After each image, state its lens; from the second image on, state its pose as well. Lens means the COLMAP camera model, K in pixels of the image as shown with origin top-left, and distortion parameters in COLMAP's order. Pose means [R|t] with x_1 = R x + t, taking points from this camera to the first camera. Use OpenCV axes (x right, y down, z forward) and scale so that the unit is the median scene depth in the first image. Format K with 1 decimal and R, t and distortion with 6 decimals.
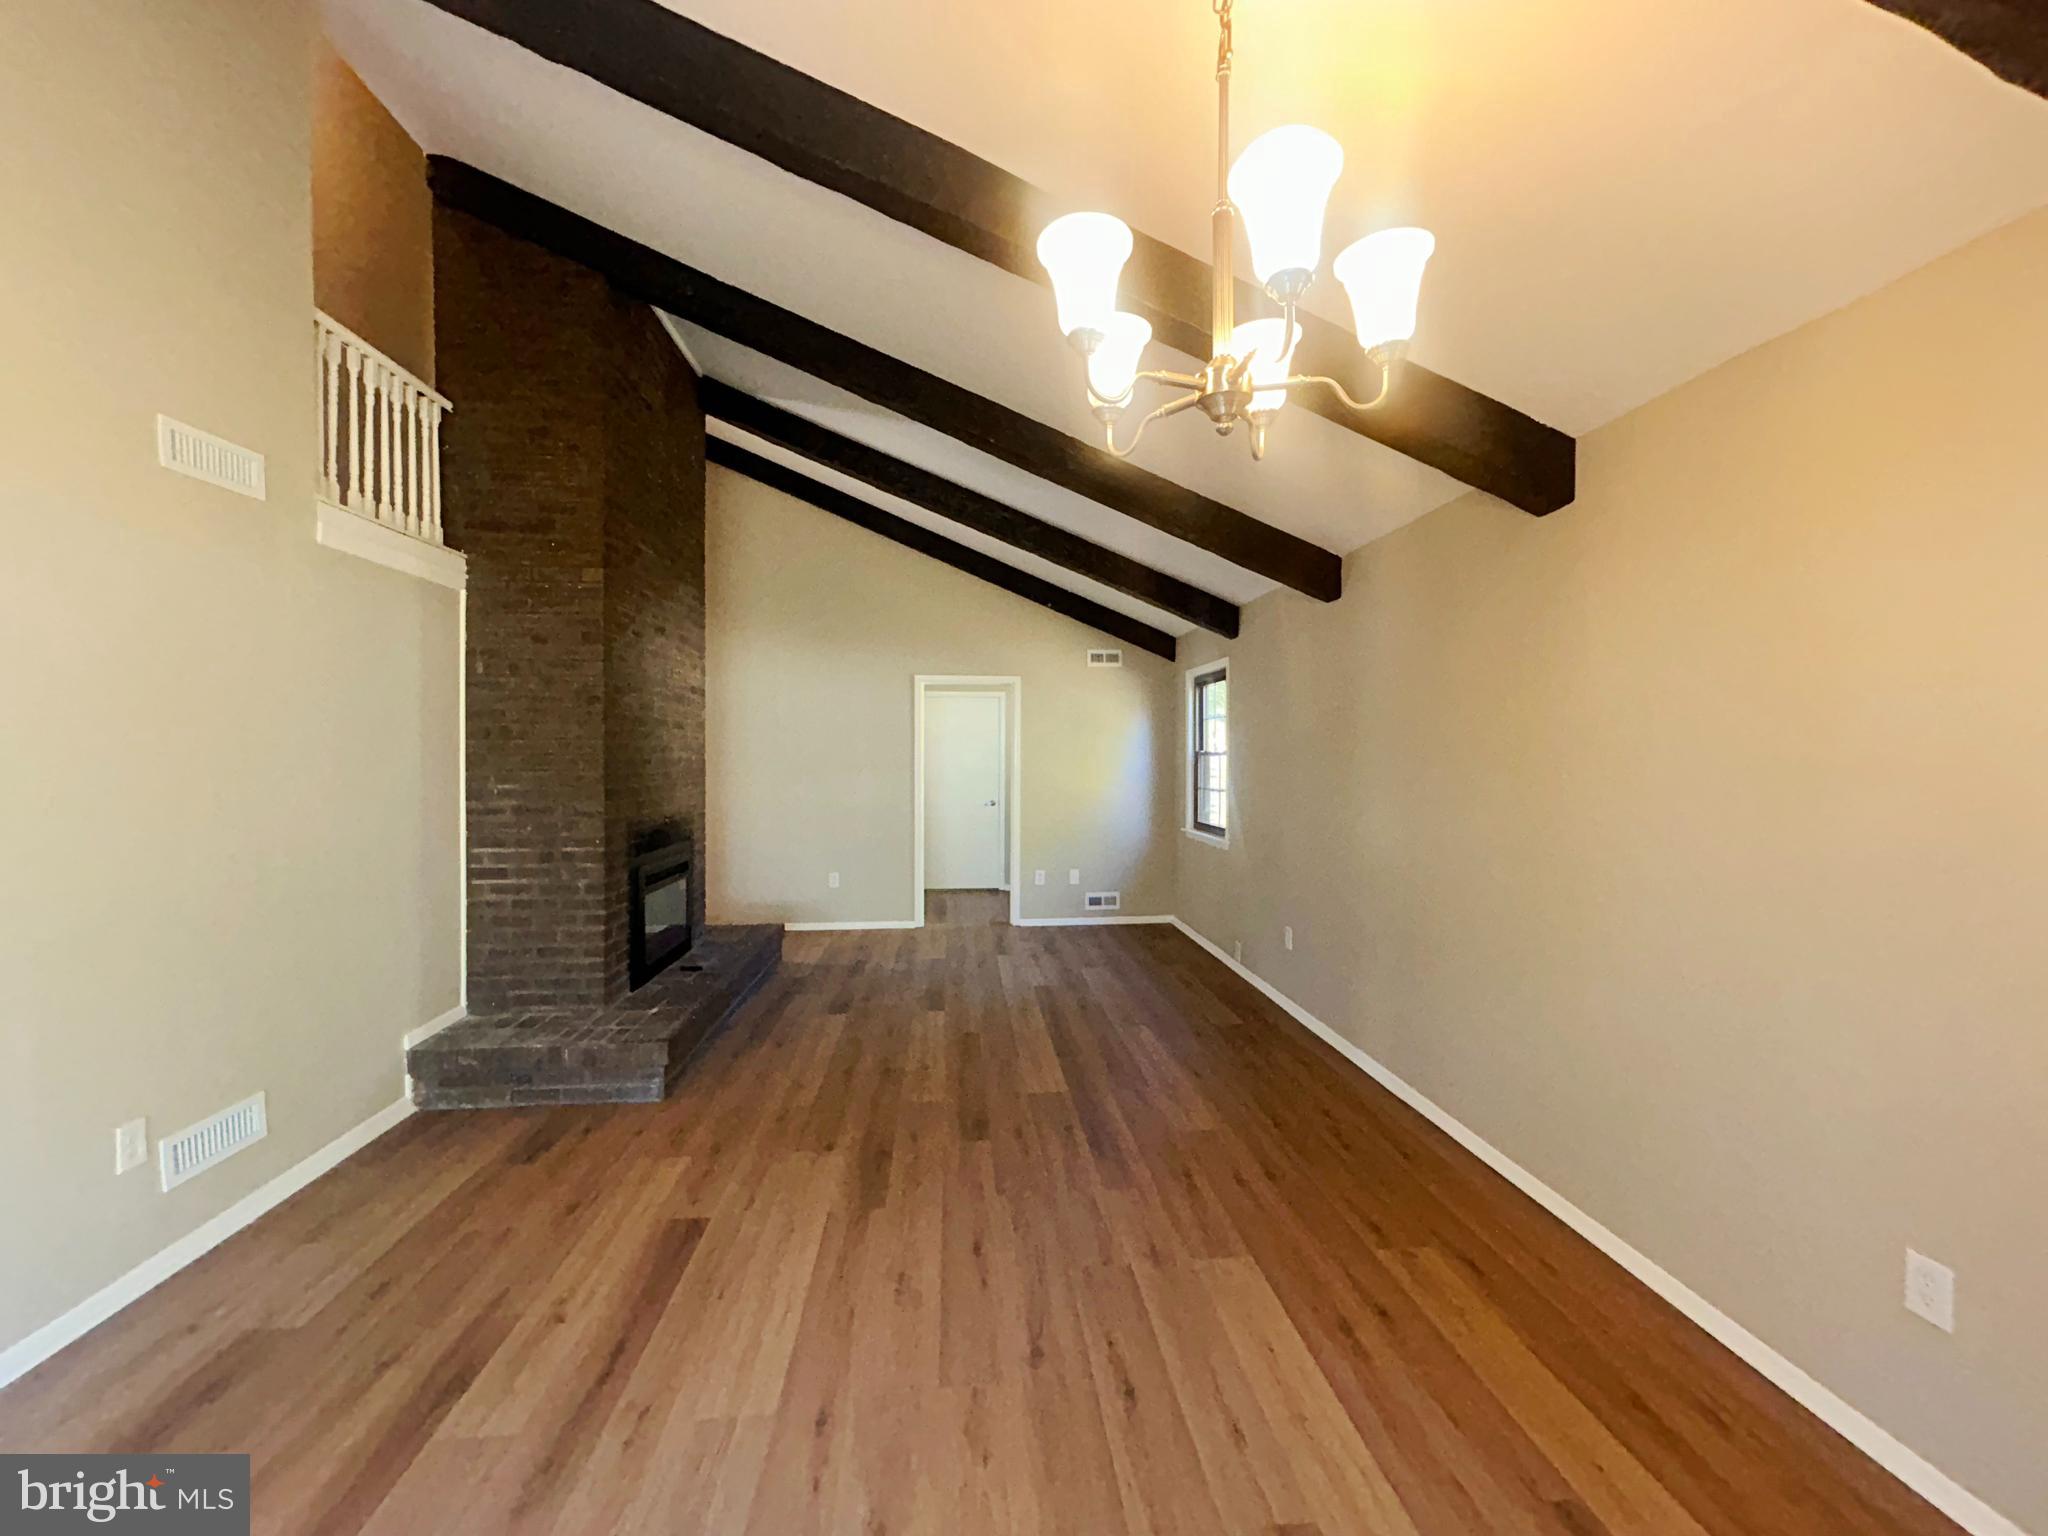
lens RADIAL K [[808.1, 0, 1024.0], [0, 808.1, 768.0], [0, 0, 1]] dist [0.000041, -0.000015]
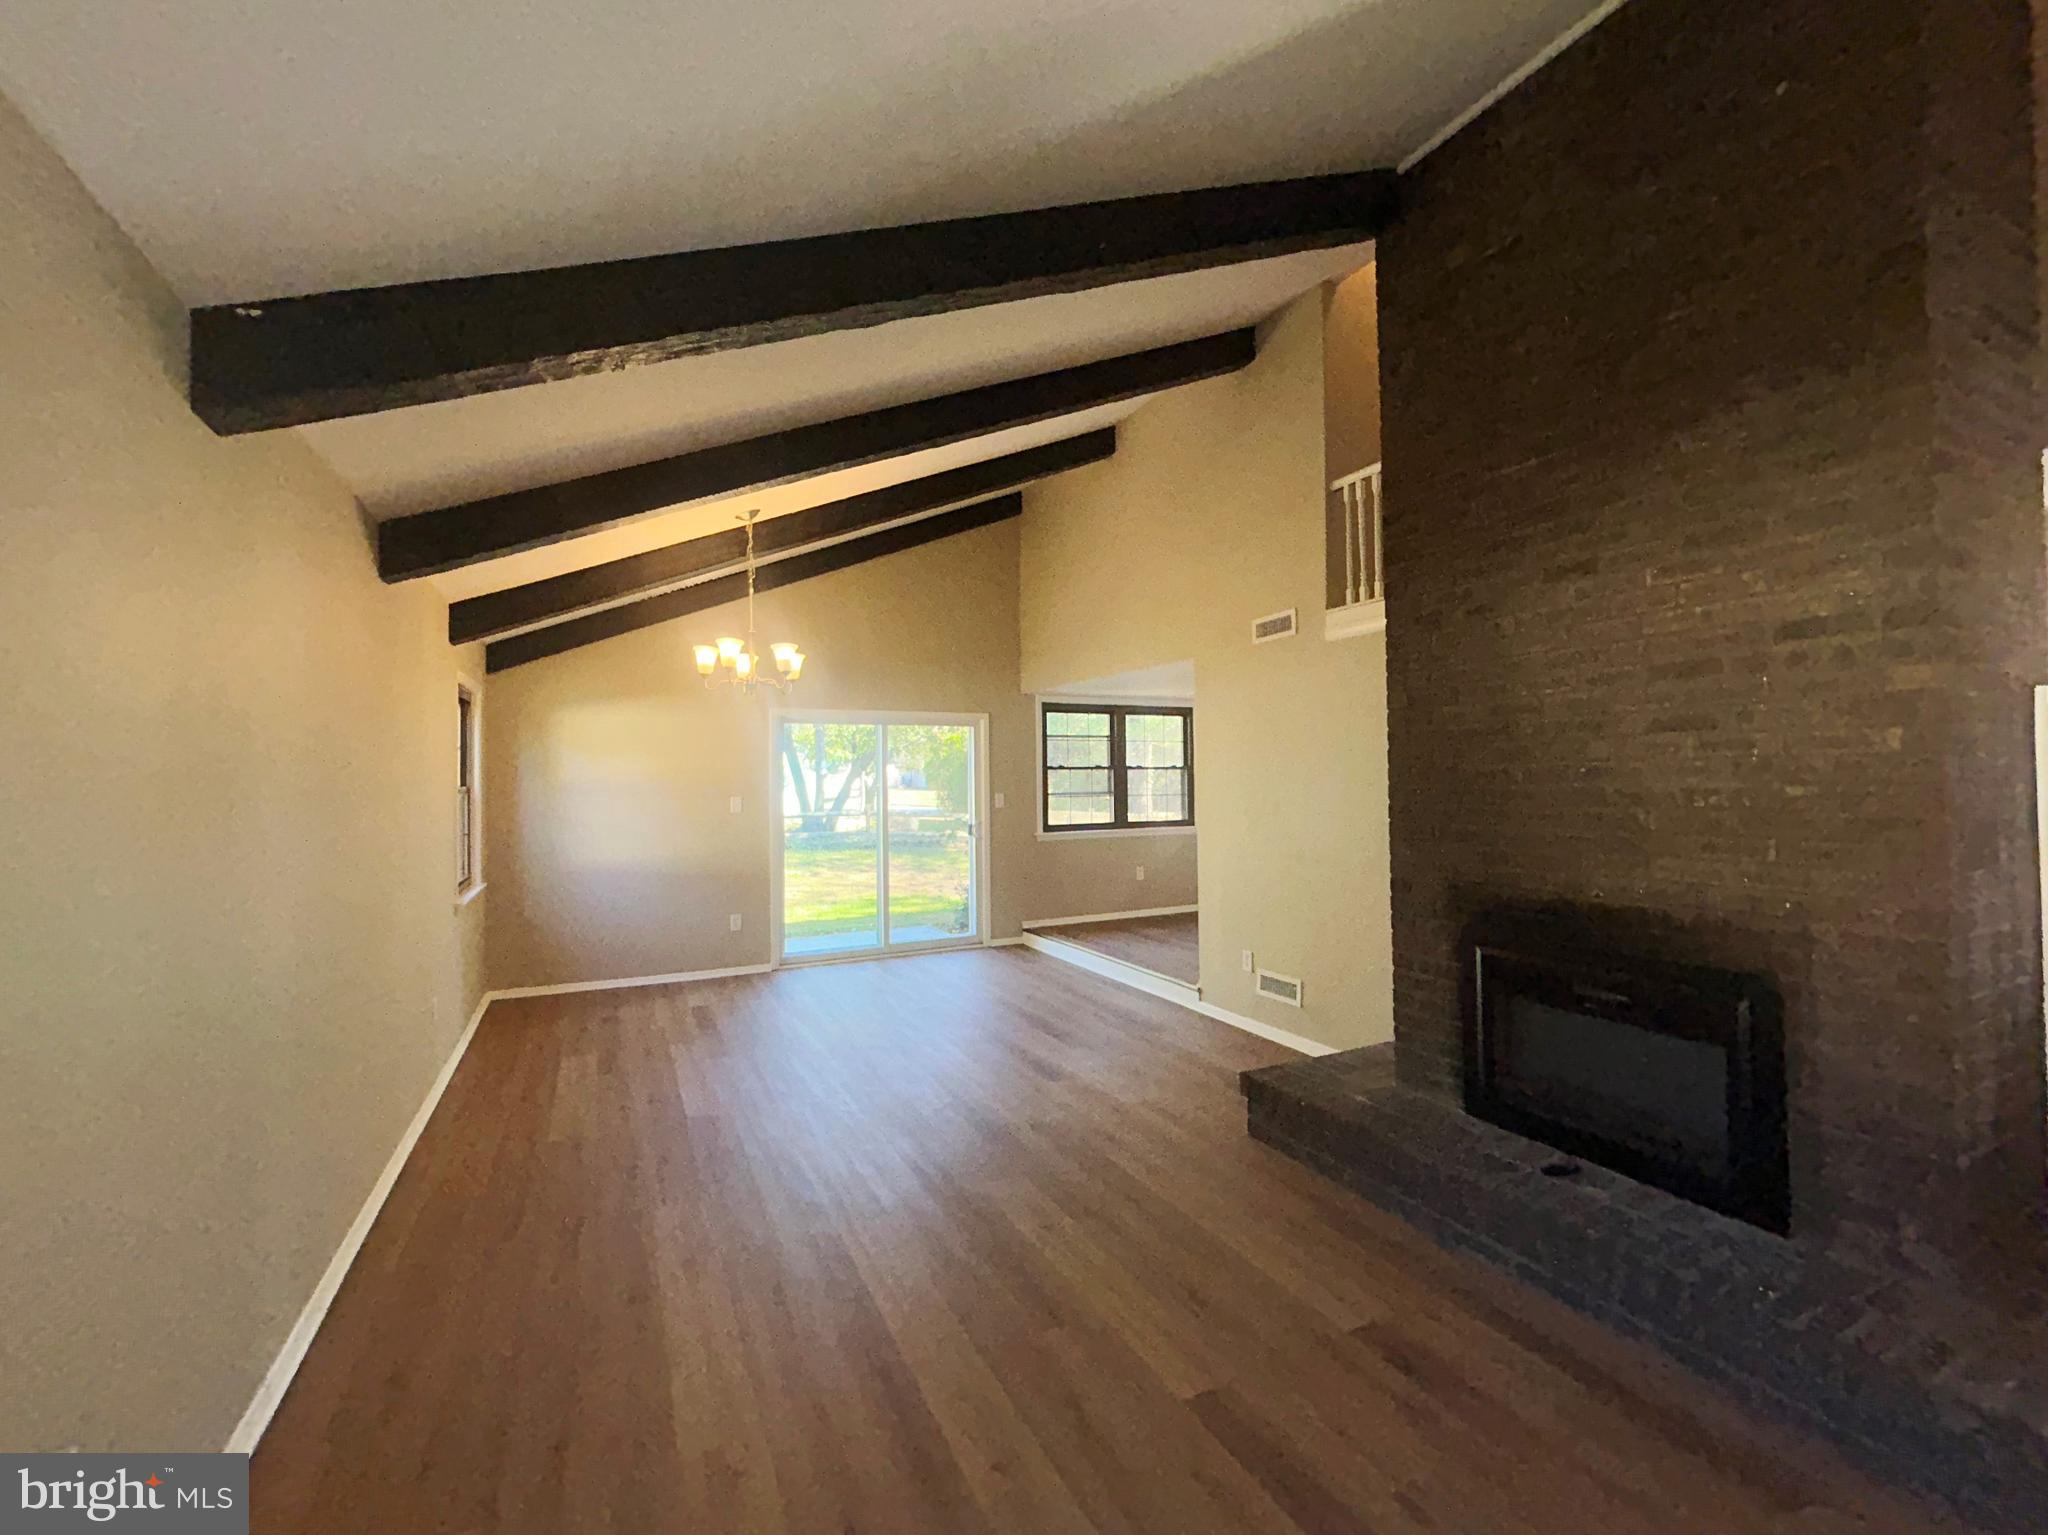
lens RADIAL K [[848.2, 0, 1024.3], [0, 848.2, 764.3], [0, 0, 1]] dist [0.000393, -0.000193]
pose [[-0.929286, 0.008506, -0.369264, 0.193826], [0.009575, 0.999954, -0.001060, -0.044822], [0.369238, -0.004521, -0.929324, 1.888168]]
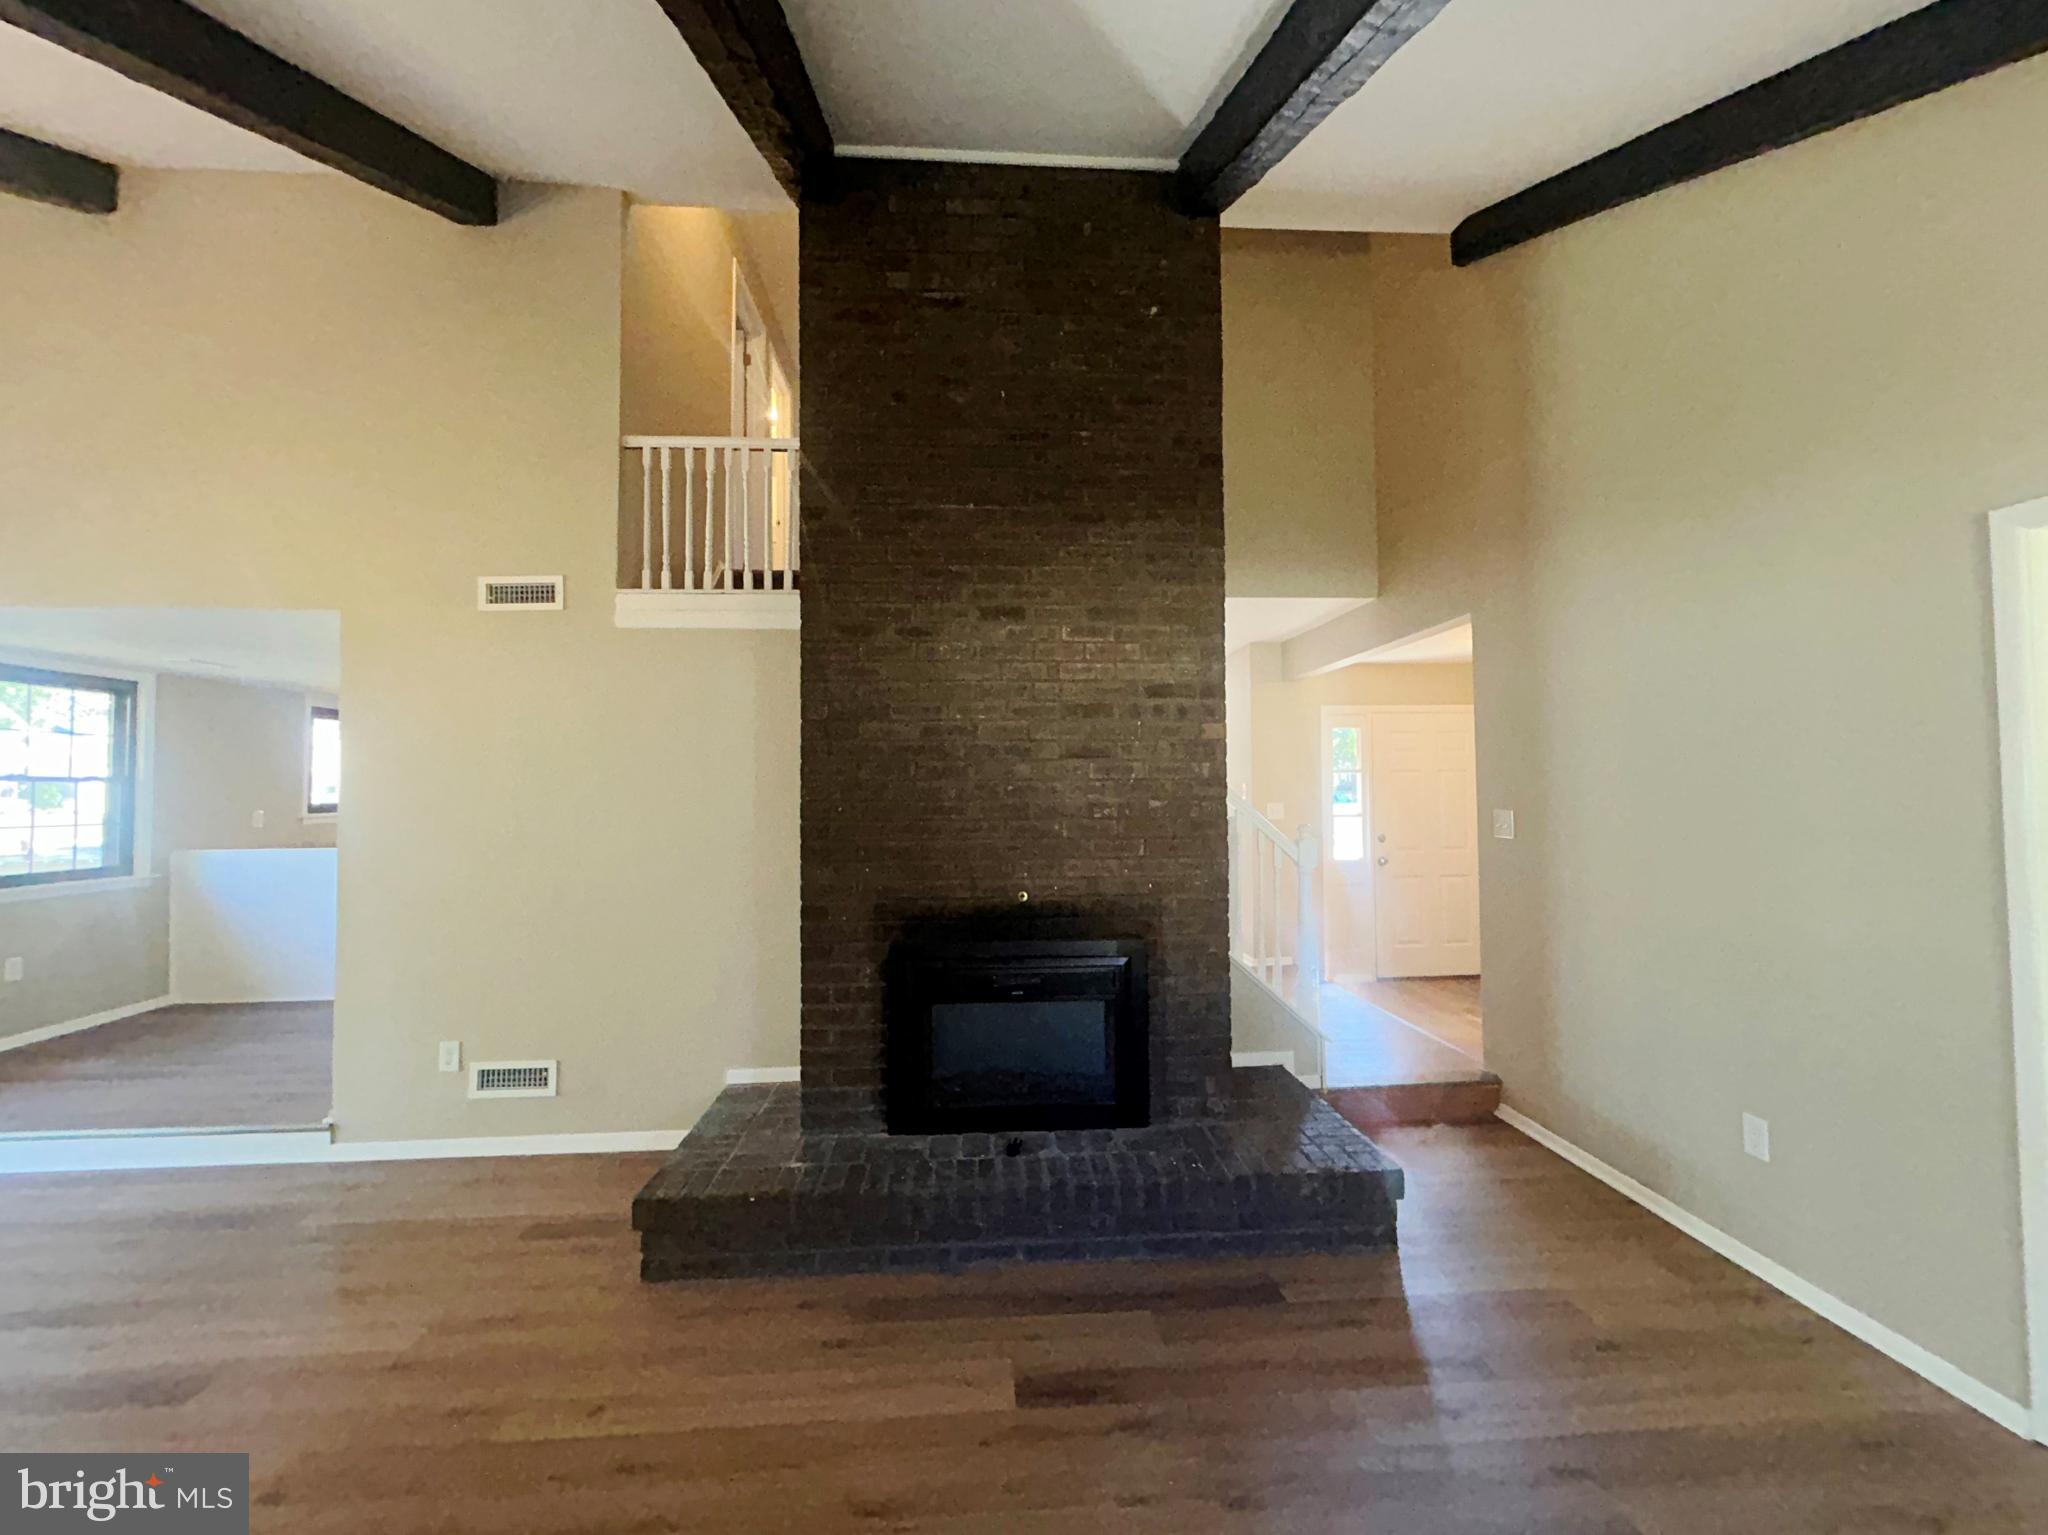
lens RADIAL K [[852.8, 0, 1019.9], [0, 852.8, 760.8], [0, 0, 1]] dist [0.000893, 0.000980]
pose [[-0.013685, -0.023378, -0.999633, 0.333909], [-0.008505, 0.999693, -0.023263, -0.043556], [0.999870, 0.008183, -0.013879, 1.361982]]
